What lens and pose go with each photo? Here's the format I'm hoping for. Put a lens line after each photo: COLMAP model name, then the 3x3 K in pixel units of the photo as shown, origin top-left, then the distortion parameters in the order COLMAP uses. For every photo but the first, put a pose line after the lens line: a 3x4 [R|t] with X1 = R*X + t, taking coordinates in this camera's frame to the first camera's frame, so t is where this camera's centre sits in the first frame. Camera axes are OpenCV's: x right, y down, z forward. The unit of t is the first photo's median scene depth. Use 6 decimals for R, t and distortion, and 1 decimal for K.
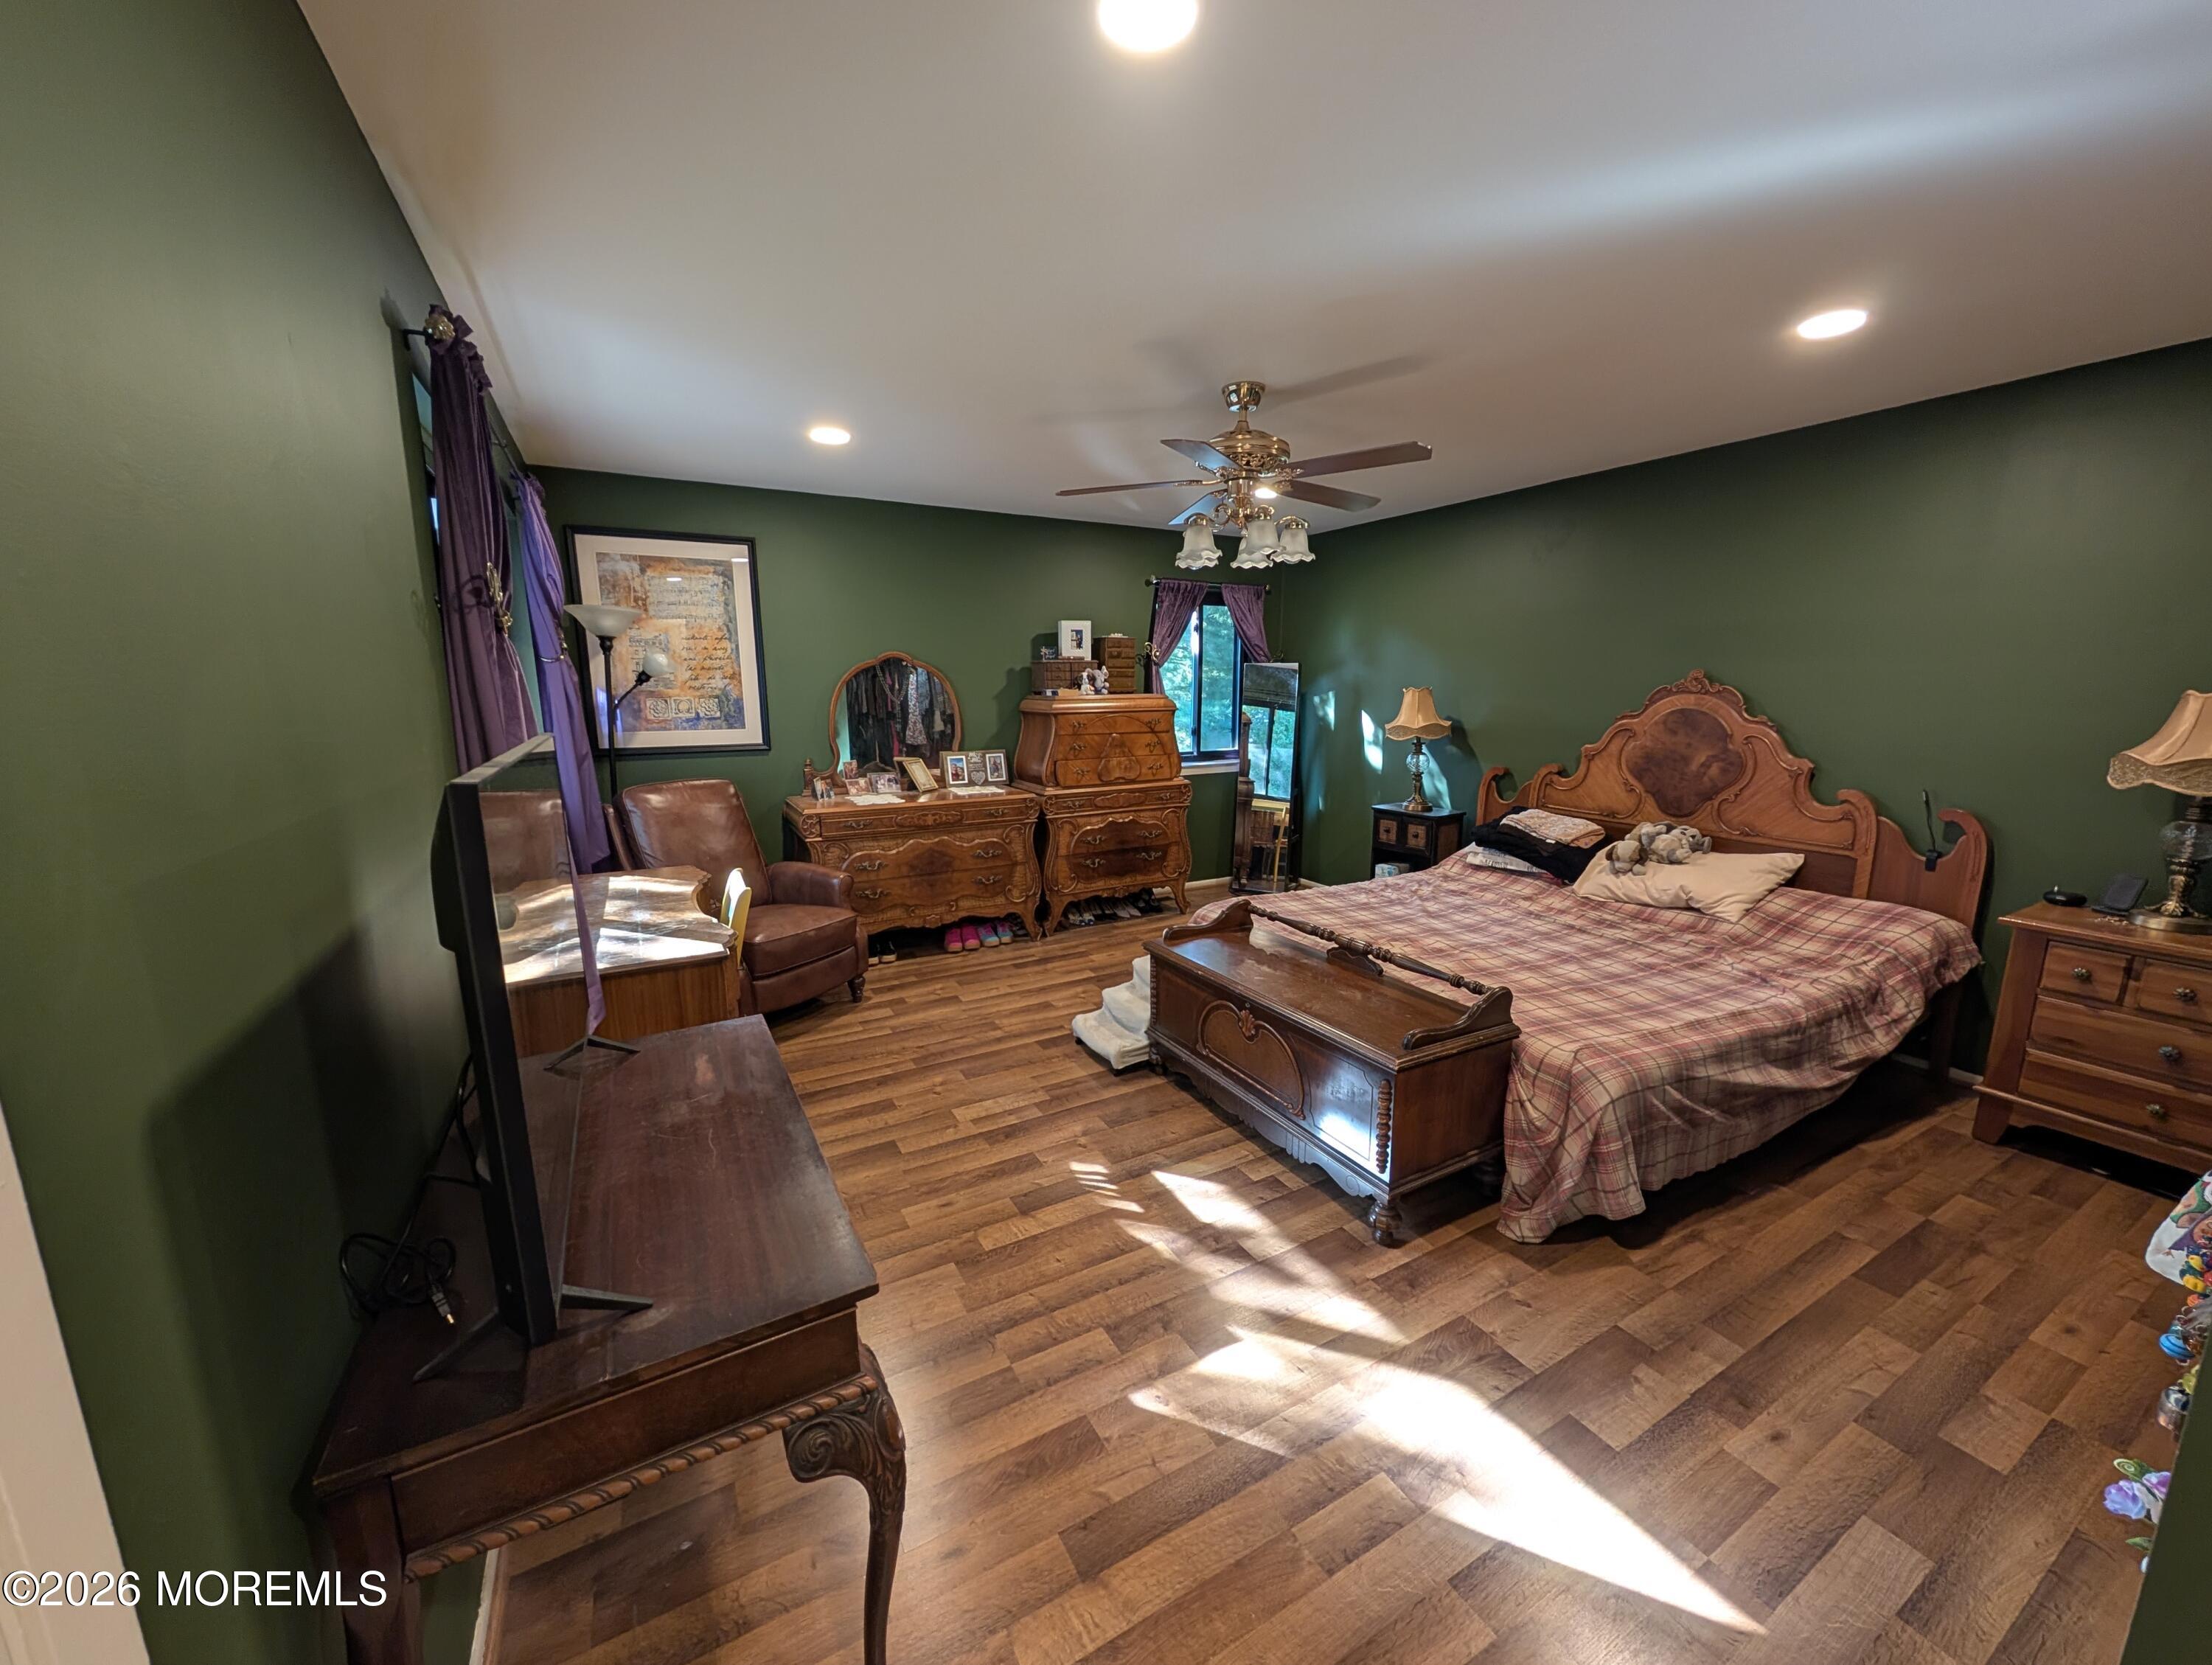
lens RADIAL K [[833.3, 0, 1101.7], [0, 833.3, 840.4], [0, 0, 1]] dist [-0.001353, 0.000379]
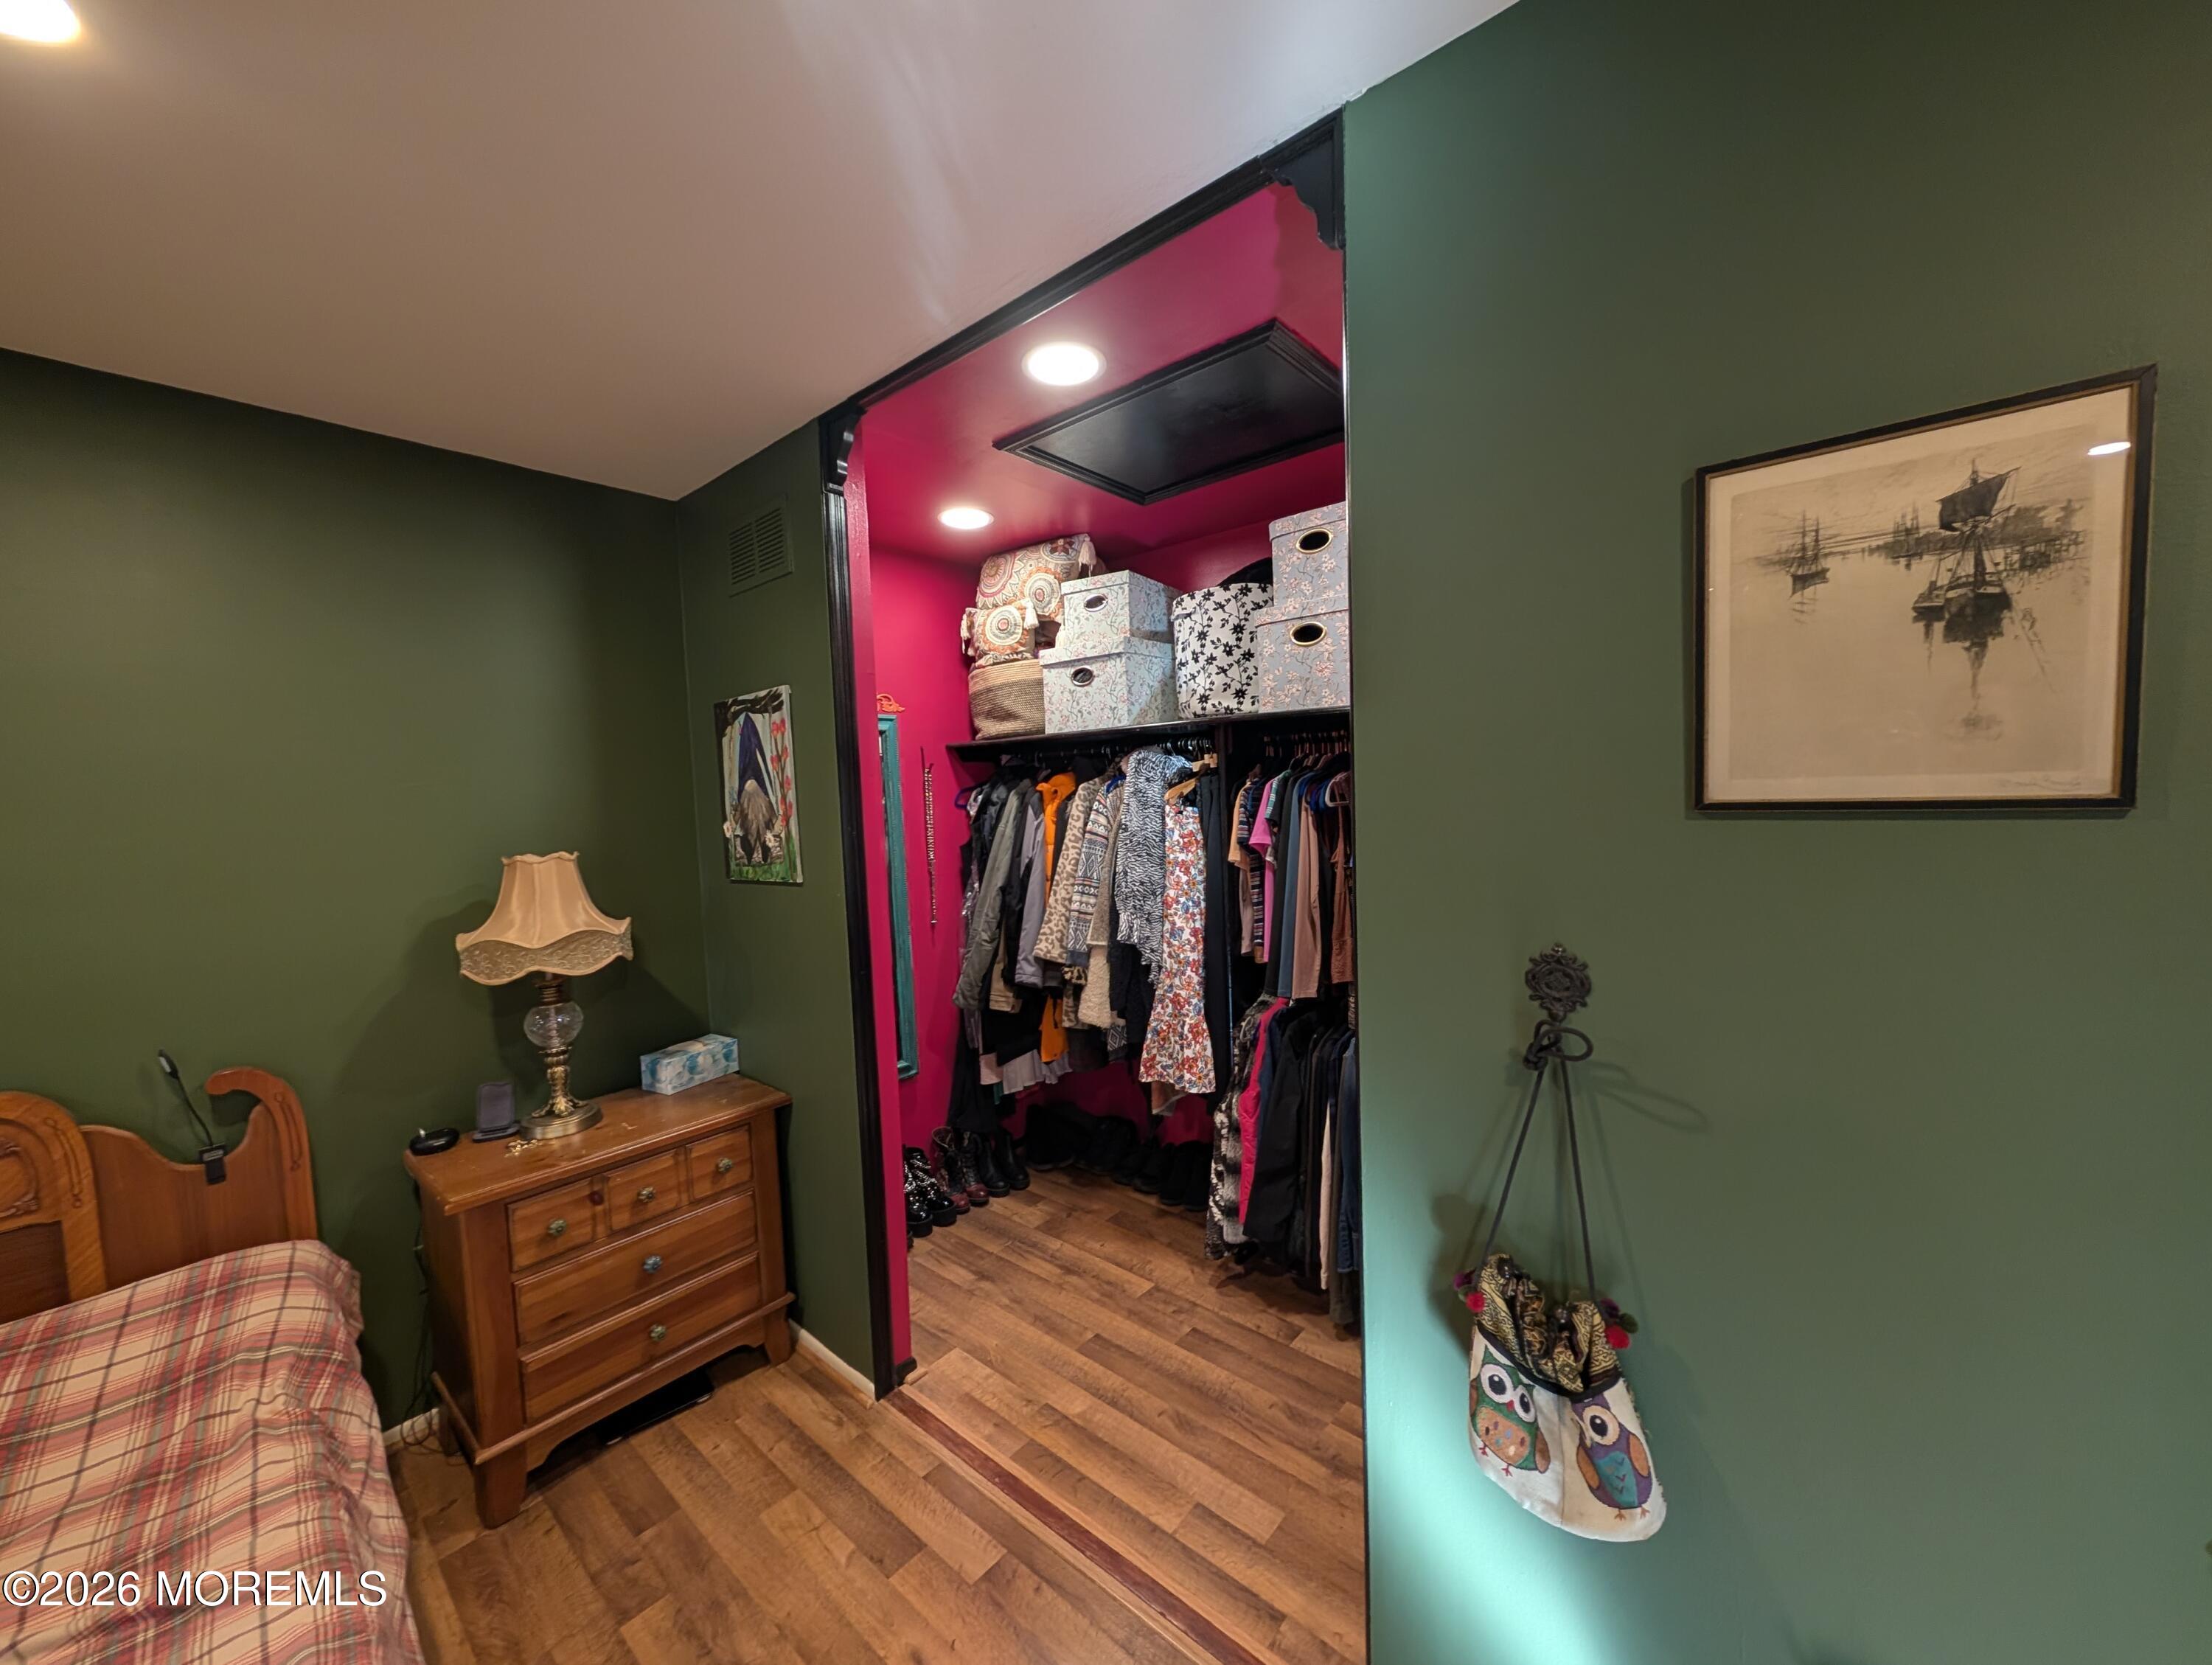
lens RADIAL K [[833.3, 0, 1105.7], [0, 833.3, 833.7], [0, 0, 1]] dist [-0.001353, 0.000379]
pose [[-0.345294, -0.032825, 0.937920, 0.179249], [0.211336, 0.971000, 0.111786, -0.097199], [-0.914390, 0.236816, -0.328344, 0.413624]]
